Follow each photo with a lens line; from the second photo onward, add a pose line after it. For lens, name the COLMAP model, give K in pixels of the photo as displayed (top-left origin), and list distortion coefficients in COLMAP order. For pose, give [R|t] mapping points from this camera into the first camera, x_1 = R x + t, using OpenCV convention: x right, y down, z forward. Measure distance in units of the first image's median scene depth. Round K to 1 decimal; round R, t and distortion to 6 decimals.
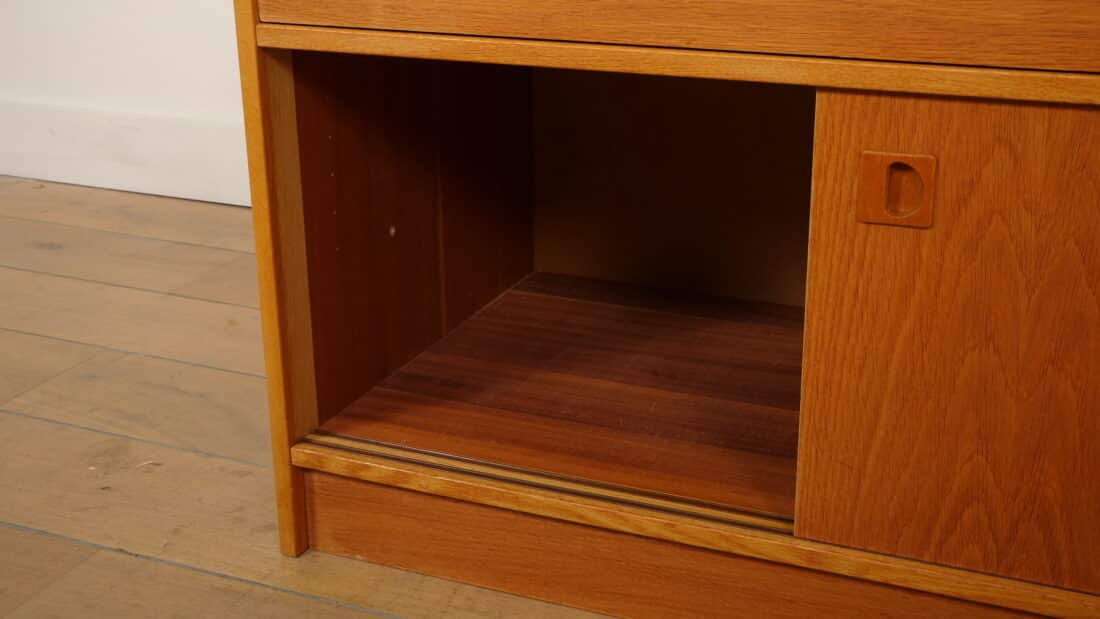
lens RADIAL K [[1400.6, 0, 580.1], [0, 1400.6, 301.9], [0, 0, 1]] dist [0.027561, 0.000000]
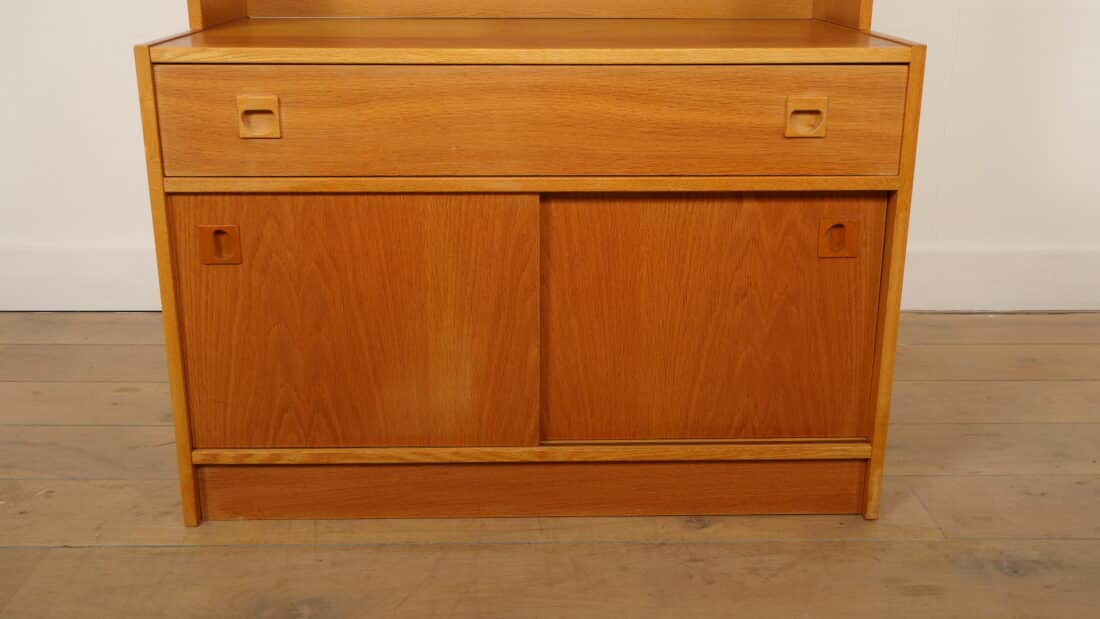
lens RADIAL K [[1102.3, 0, 531.9], [0, 1102.3, 291.2], [0, 0, 1]] dist [0.017950, 0.000000]
pose [[0.913063, -0.107138, 0.393494, -0.337721], [0.129551, 0.991096, -0.030761, 0.016787], [-0.386695, 0.079064, 0.918812, -0.262446]]
